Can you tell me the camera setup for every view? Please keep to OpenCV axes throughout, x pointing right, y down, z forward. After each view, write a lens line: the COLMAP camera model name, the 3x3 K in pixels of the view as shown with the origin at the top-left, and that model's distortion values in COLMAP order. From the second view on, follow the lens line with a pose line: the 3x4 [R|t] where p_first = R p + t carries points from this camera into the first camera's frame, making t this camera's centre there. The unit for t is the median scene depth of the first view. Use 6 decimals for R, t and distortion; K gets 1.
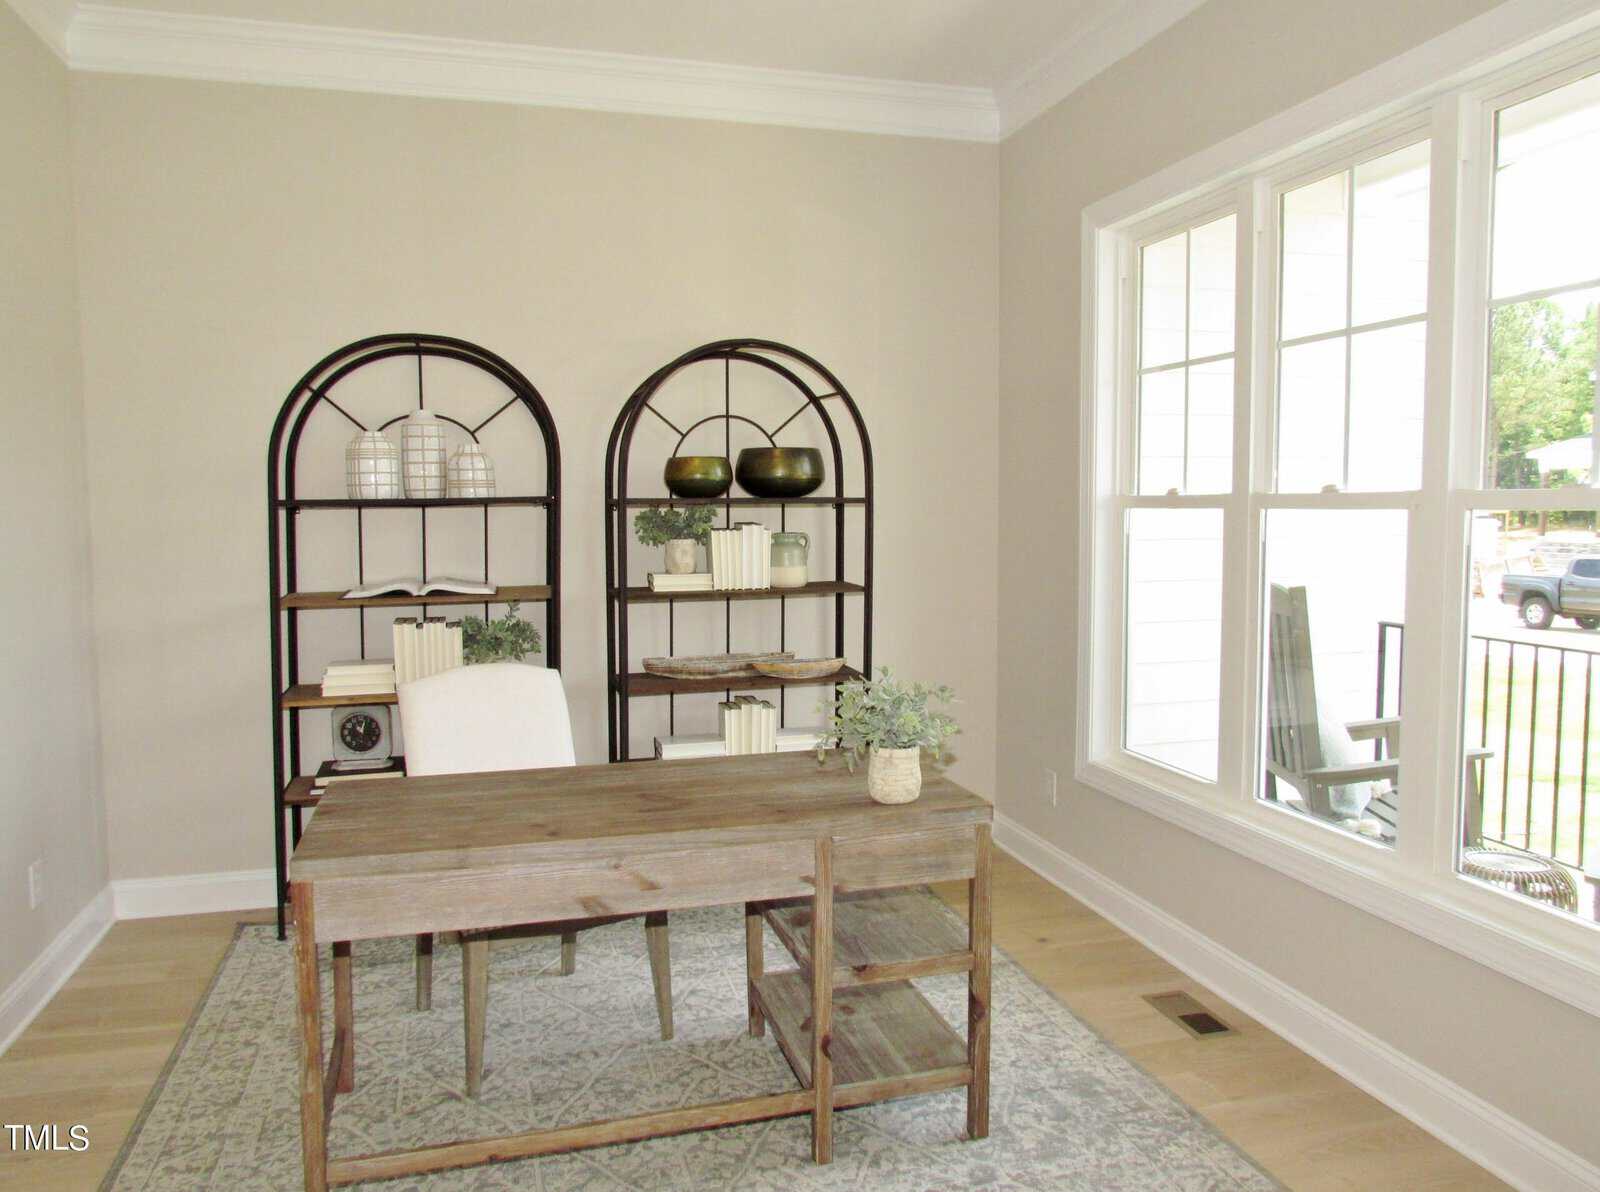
lens RADIAL K [[1139.1, 0, 801.7], [0, 1139.1, 590.2], [0, 0, 1]] dist [-0.022078, 0.001944]
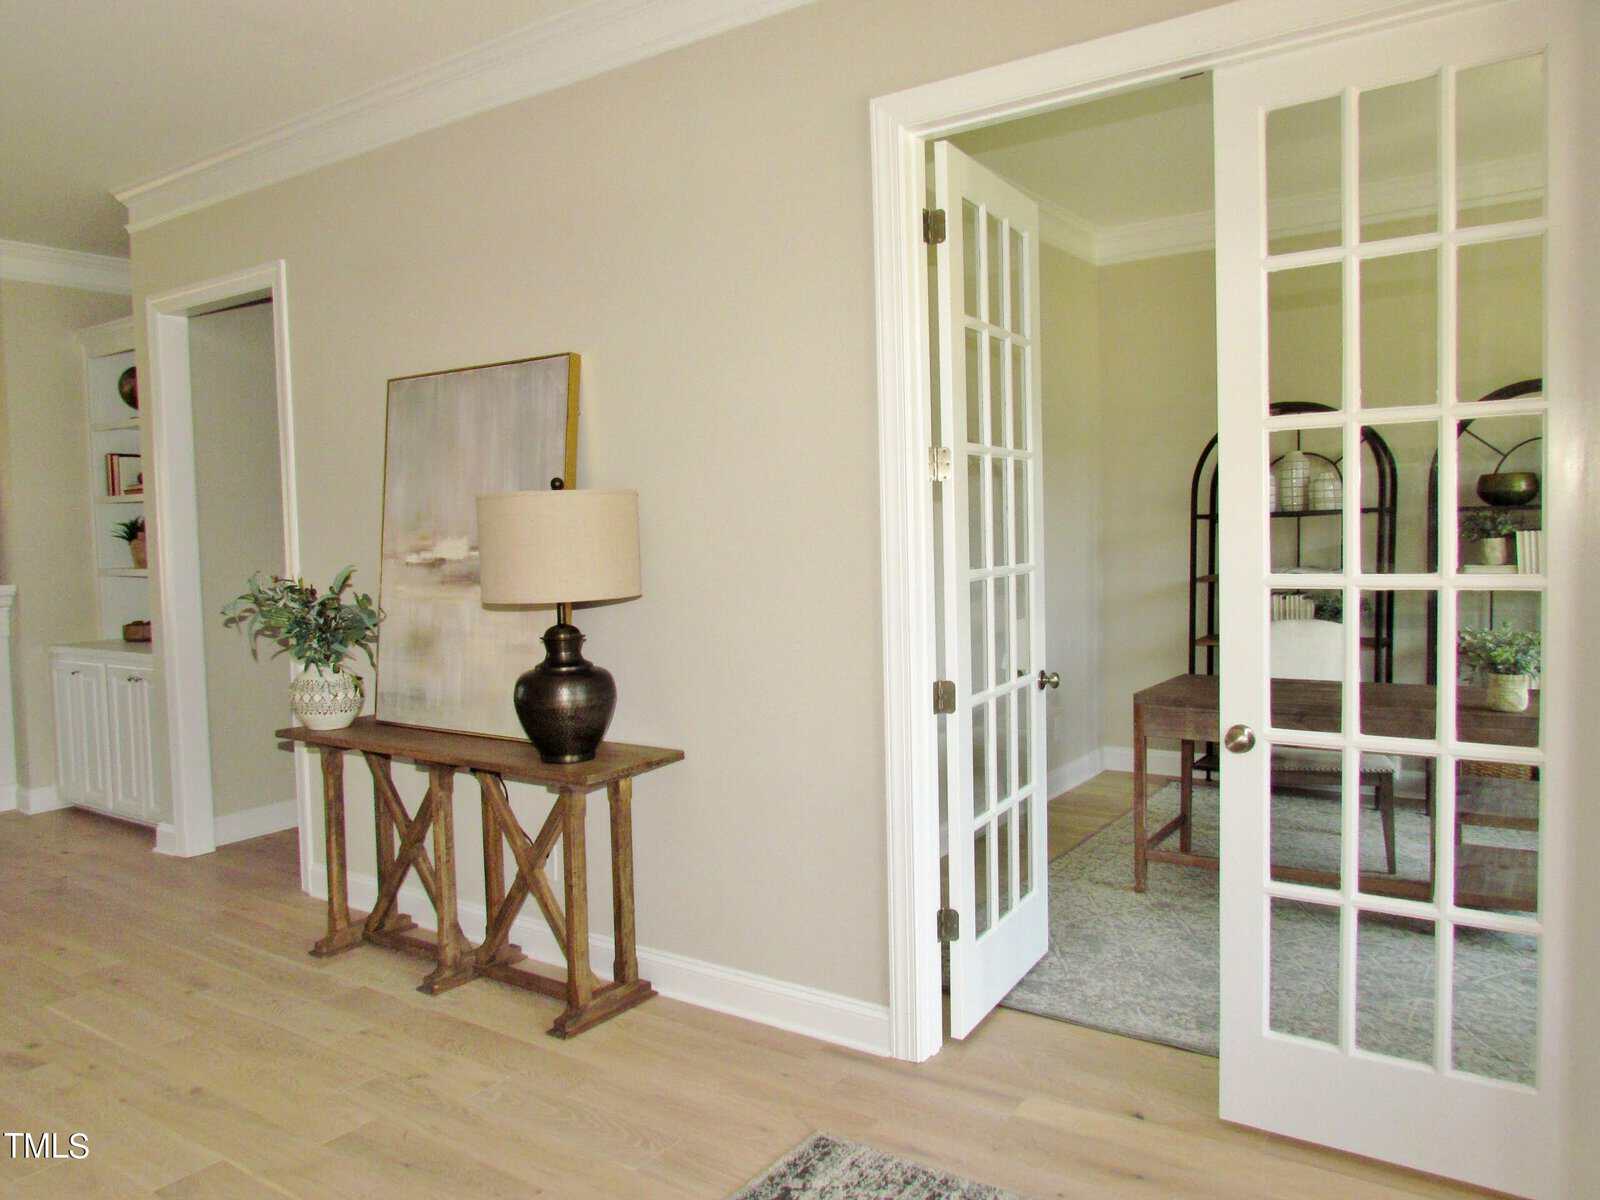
lens RADIAL K [[1139.1, 0, 801.0], [0, 1139.1, 597.4], [0, 0, 1]] dist [-0.022078, 0.001944]
pose [[0.623374, 0.033003, -0.781227, 0.422385], [-0.034214, 0.999303, 0.014915, 0.030529], [0.781175, 0.017431, 0.624069, -0.411905]]
